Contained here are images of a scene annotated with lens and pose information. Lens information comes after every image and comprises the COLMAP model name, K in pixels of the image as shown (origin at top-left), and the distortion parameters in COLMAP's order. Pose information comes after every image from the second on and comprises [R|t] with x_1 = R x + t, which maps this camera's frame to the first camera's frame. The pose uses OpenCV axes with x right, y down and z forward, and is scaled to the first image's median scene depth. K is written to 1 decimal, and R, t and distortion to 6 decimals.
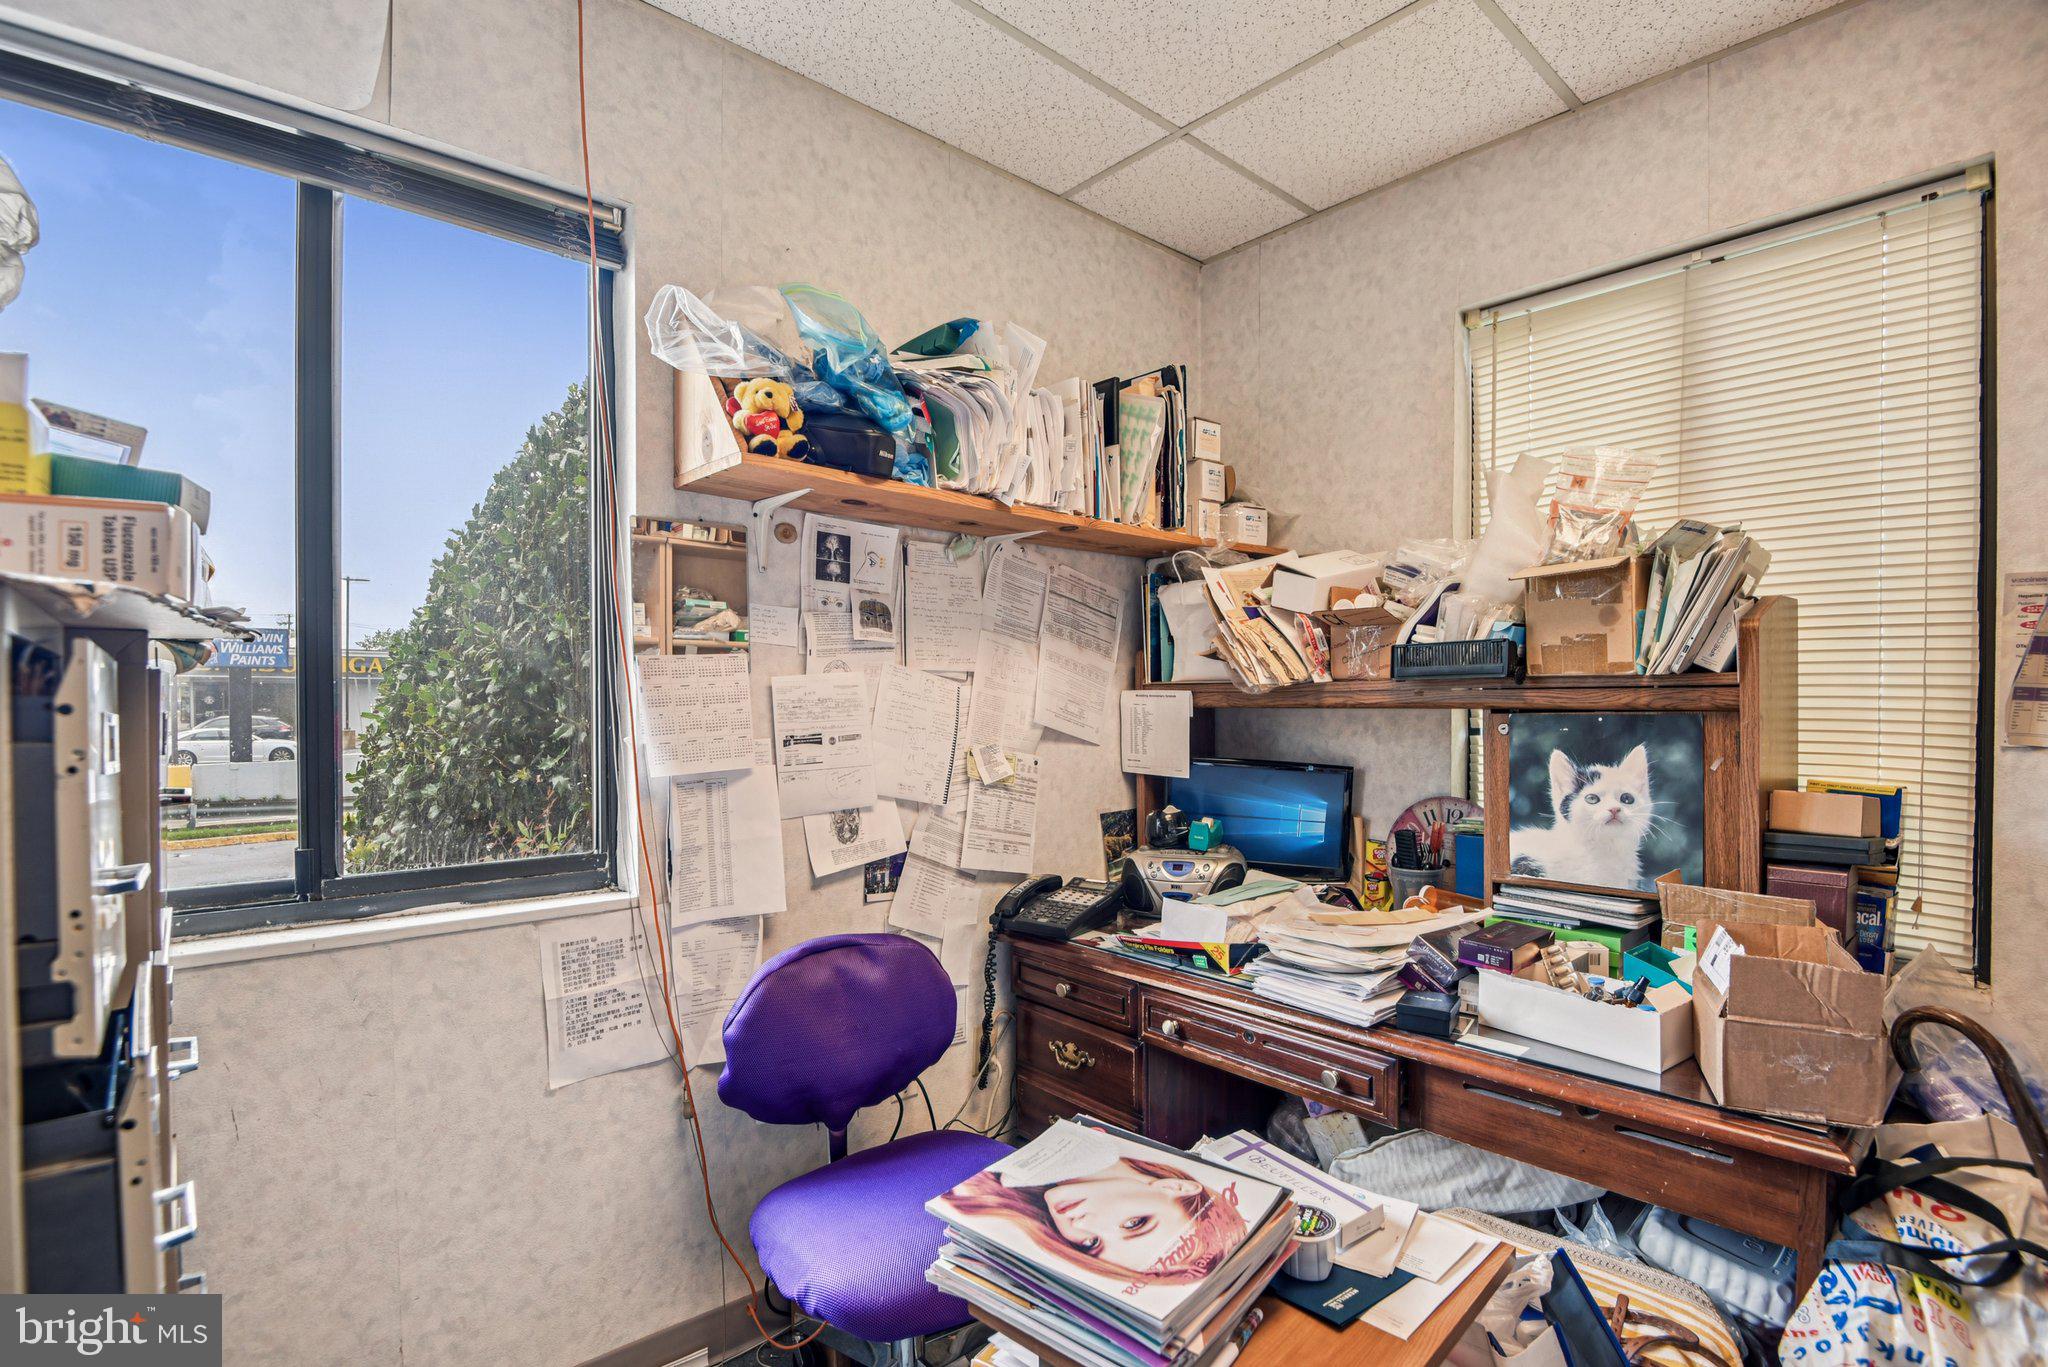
lens RADIAL K [[956.2, 0, 1023.5], [0, 956.2, 683.6], [0, 0, 1]] dist [-0.005463, -0.014097]
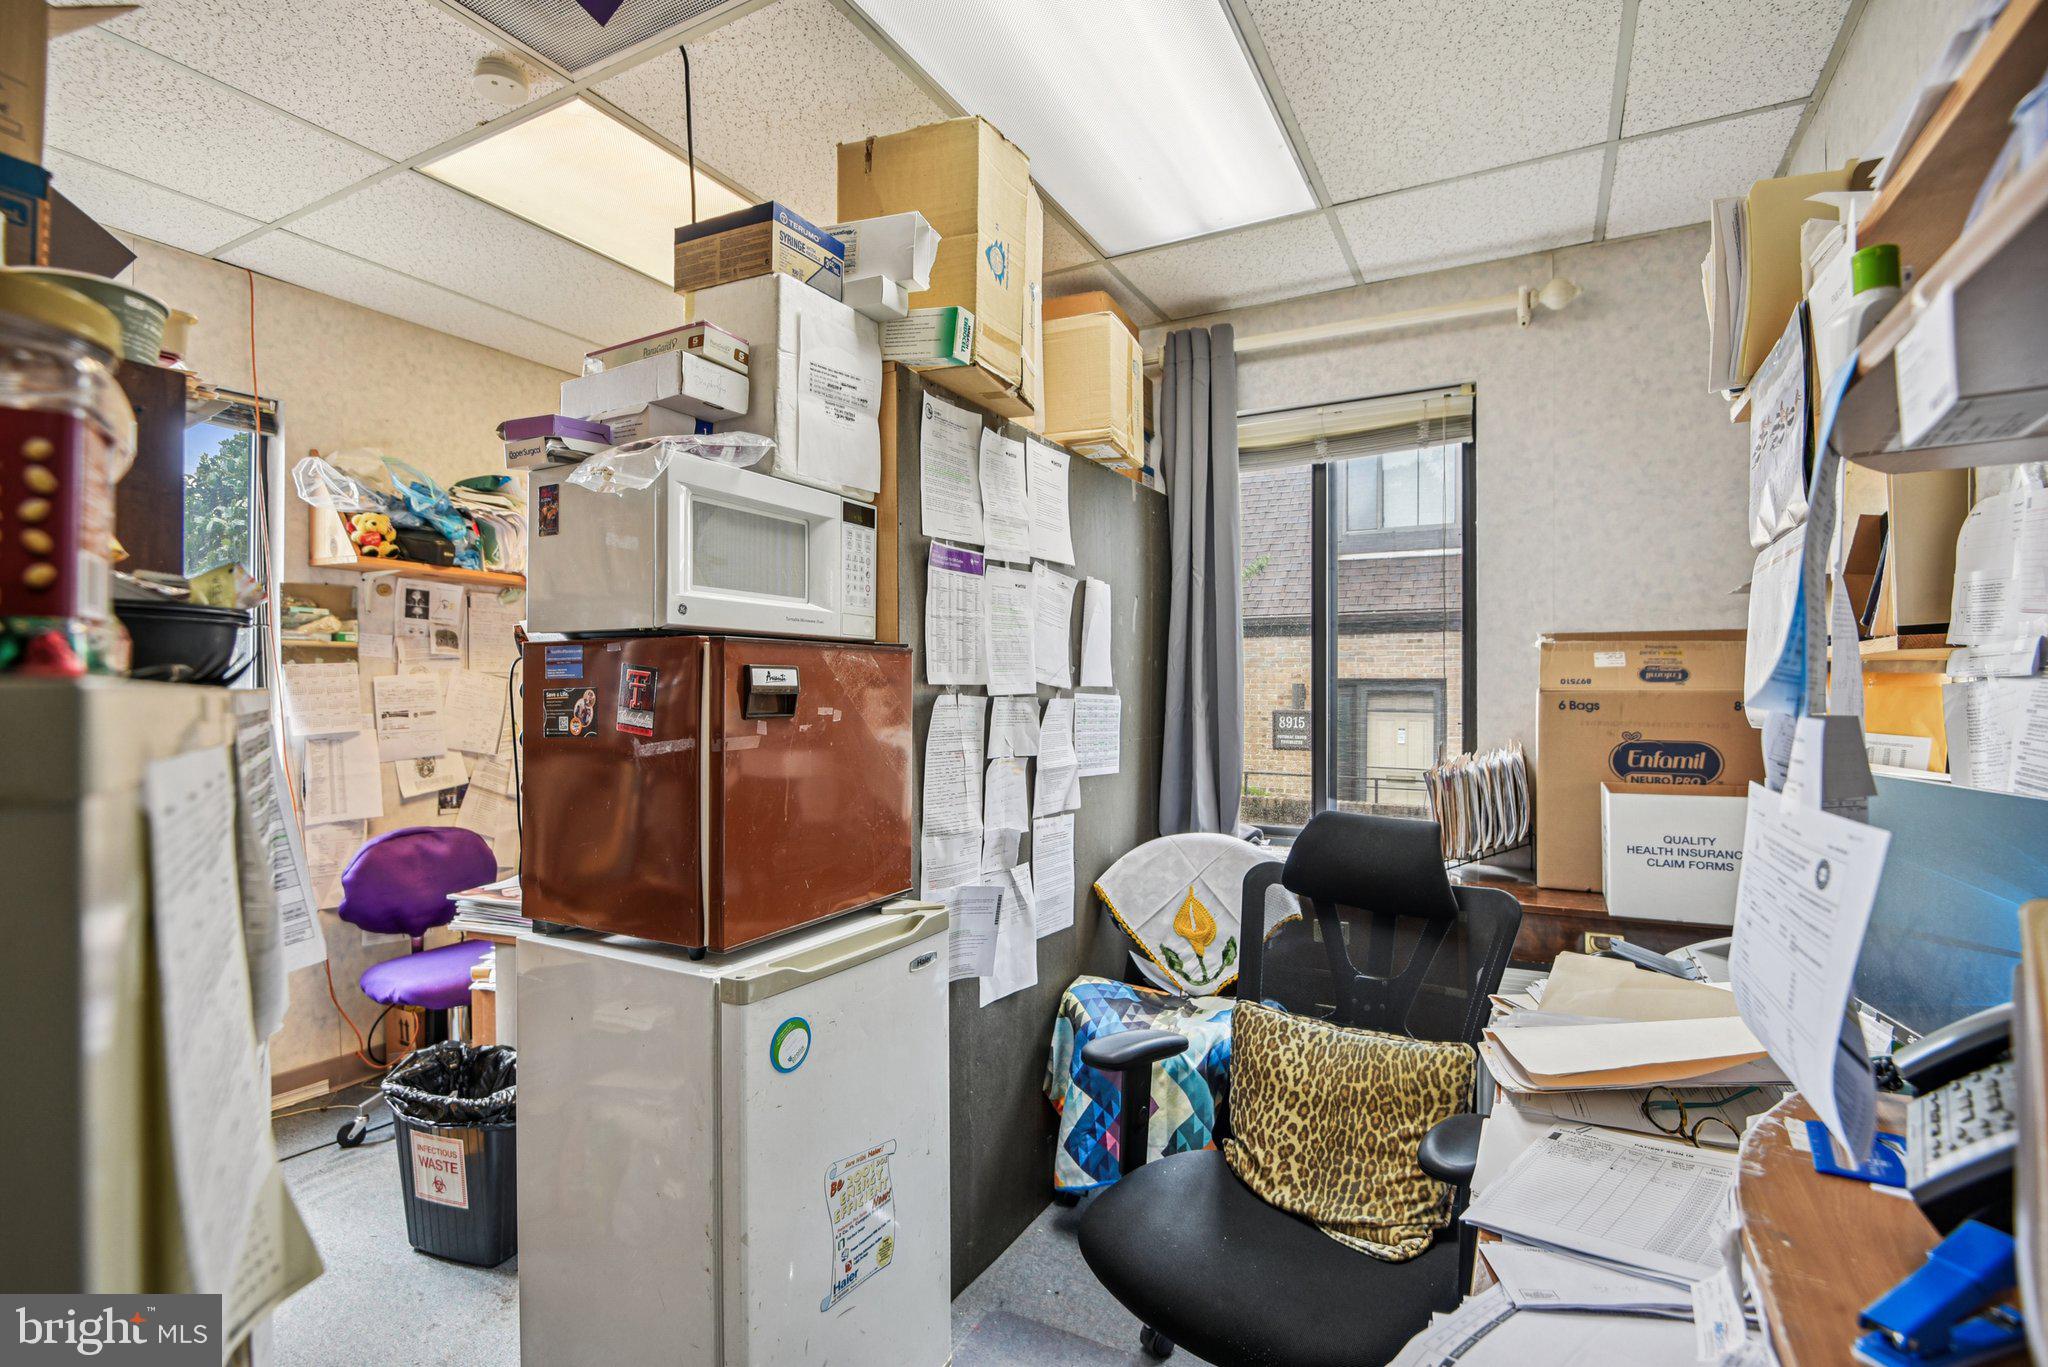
lens RADIAL K [[956.2, 0, 1023.5], [0, 956.2, 683.6], [0, 0, 1]] dist [-0.005463, -0.014097]
pose [[0.939861, 0.008273, 0.341456, 0.239269], [-0.012075, 0.999887, 0.009009, -0.023552], [-0.341343, -0.012590, 0.939855, -0.961540]]
